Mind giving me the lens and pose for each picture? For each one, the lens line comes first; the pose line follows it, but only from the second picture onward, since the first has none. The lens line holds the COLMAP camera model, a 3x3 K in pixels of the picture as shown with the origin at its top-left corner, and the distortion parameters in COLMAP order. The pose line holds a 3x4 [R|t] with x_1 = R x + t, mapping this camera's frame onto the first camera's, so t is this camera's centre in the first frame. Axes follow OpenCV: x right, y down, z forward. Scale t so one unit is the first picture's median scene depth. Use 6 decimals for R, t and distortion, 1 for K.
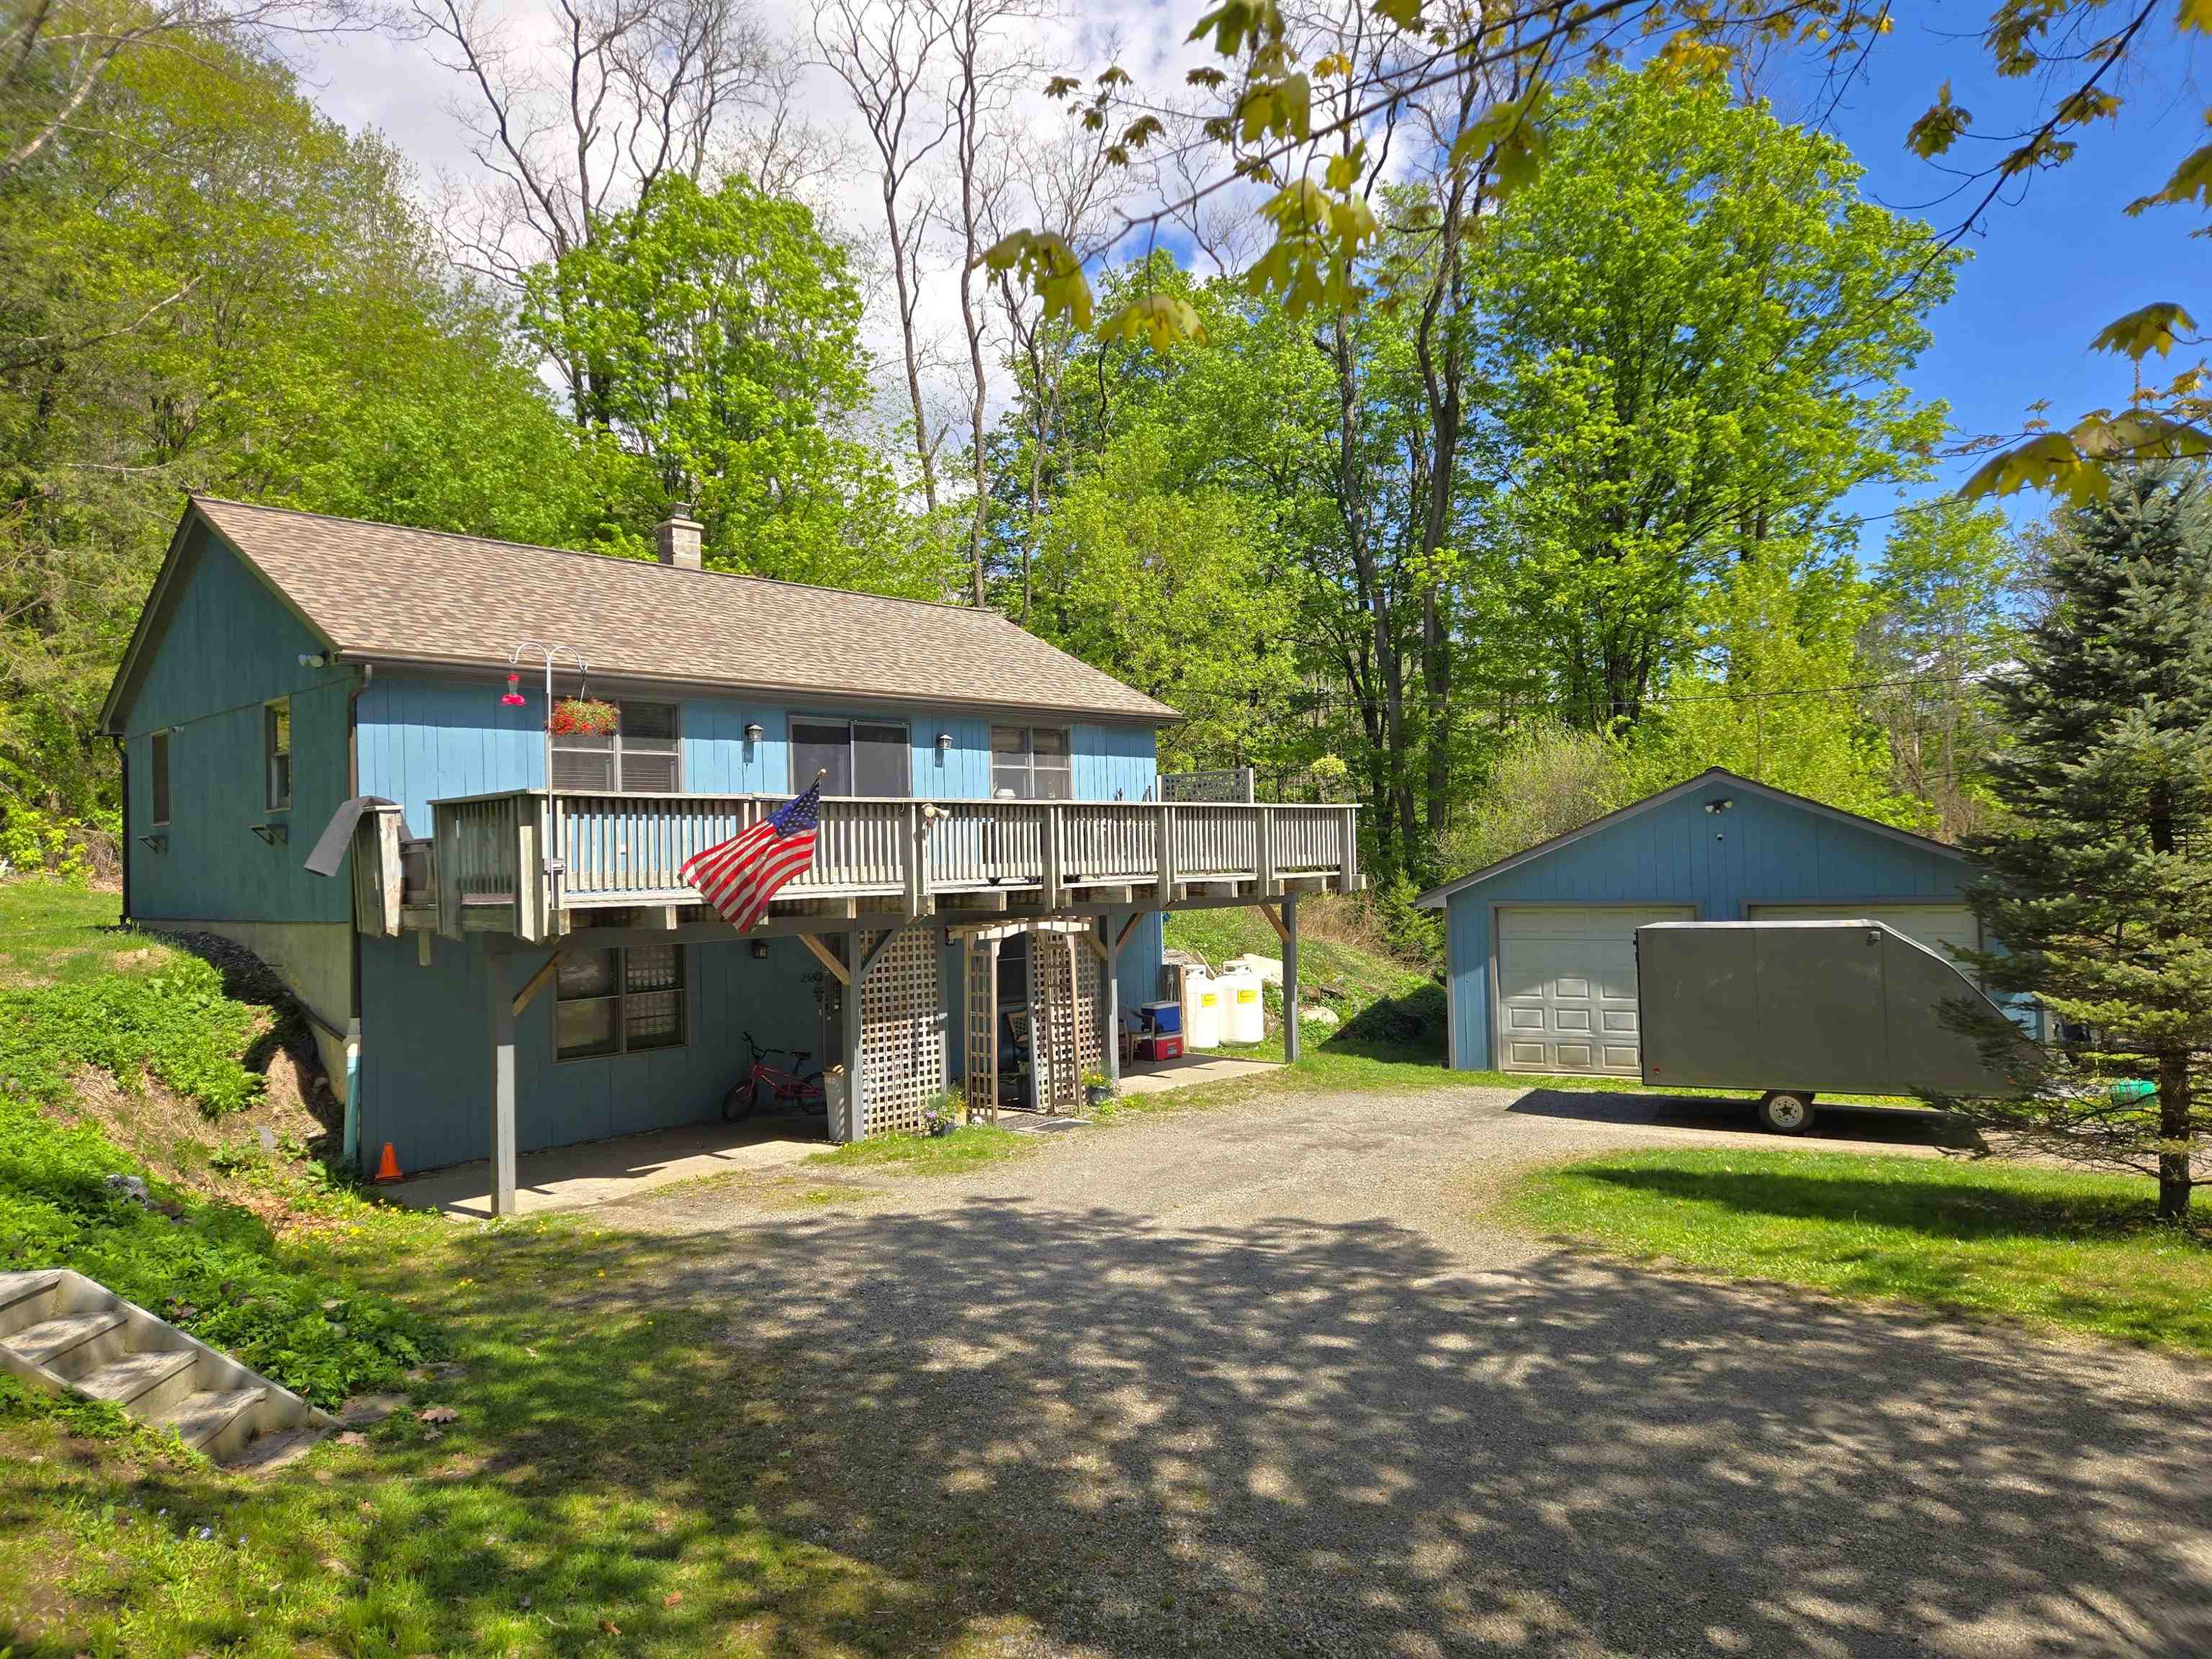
lens RADIAL K [[1472.3, 0, 1106.0], [0, 1472.3, 829.5], [0, 0, 1]] dist [0.052746, -0.001843]
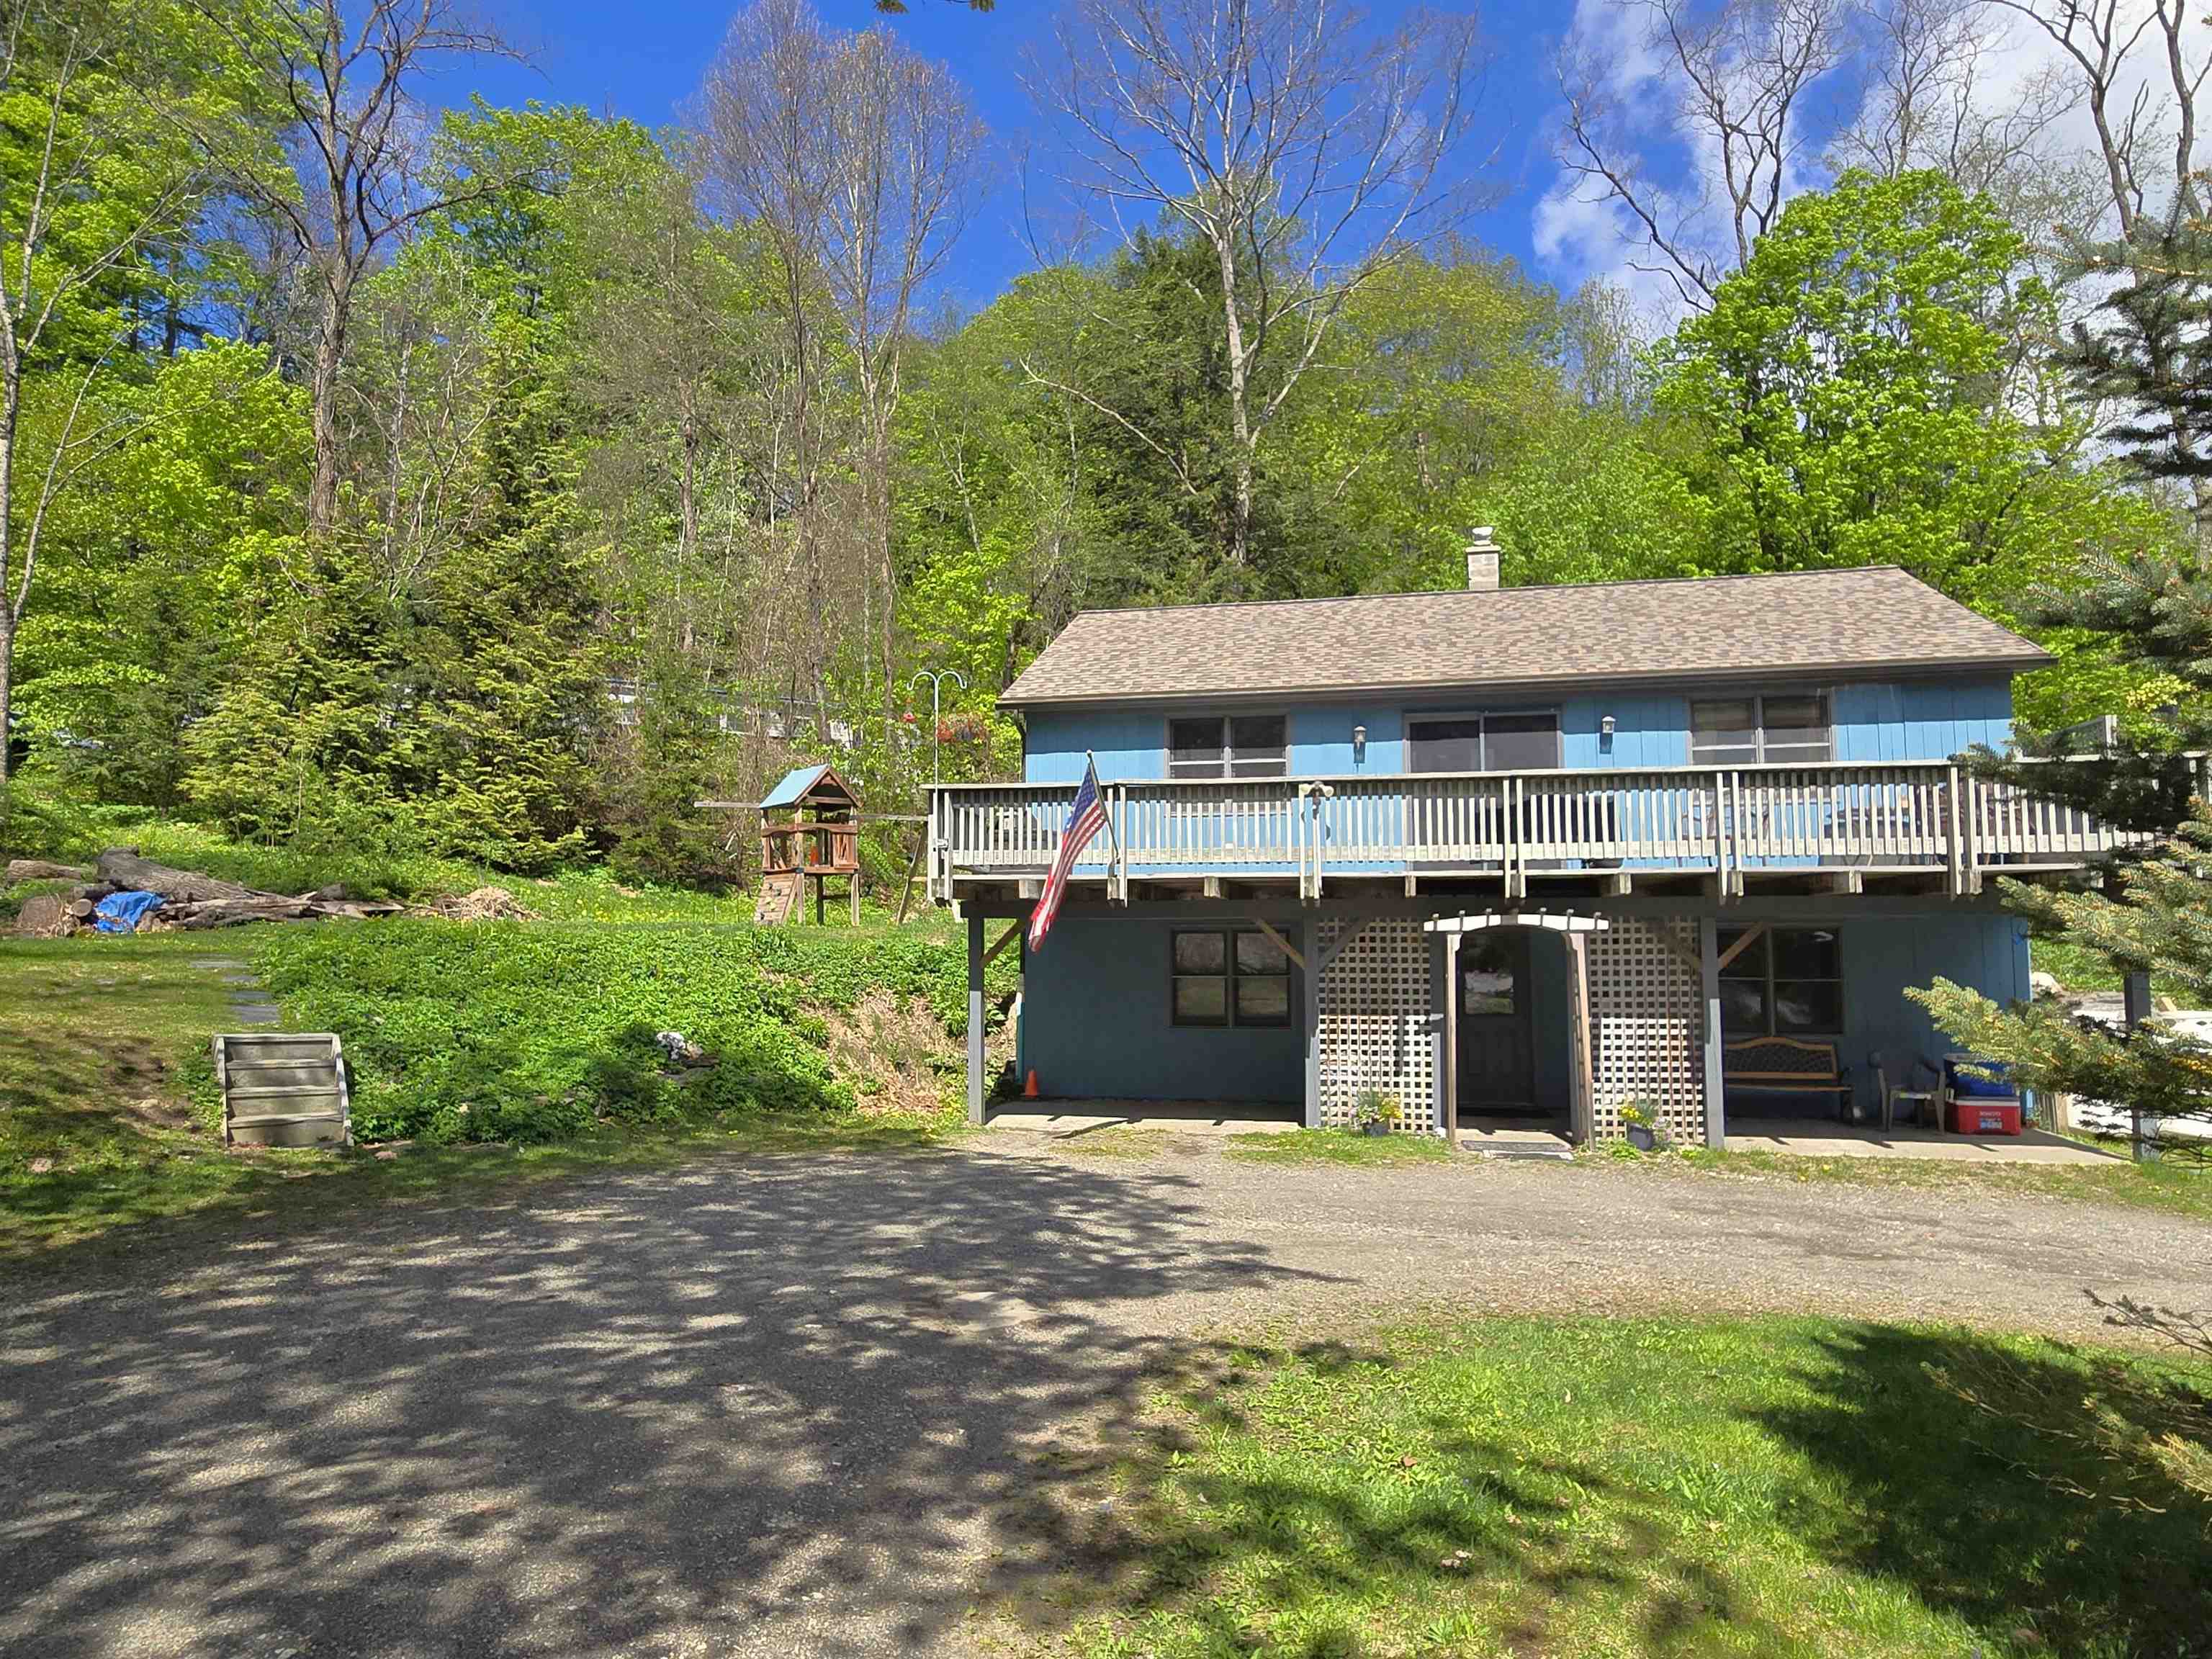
lens RADIAL K [[1326.9, 0, 1106.0], [0, 1326.9, 829.5], [0, 0, 1]] dist [-0.003007, -0.001657]
pose [[0.514135, -0.046931, -0.856424, 0.508957], [0.004883, 0.998646, -0.051794, 0.053009], [0.857695, 0.022447, 0.513668, 0.402990]]
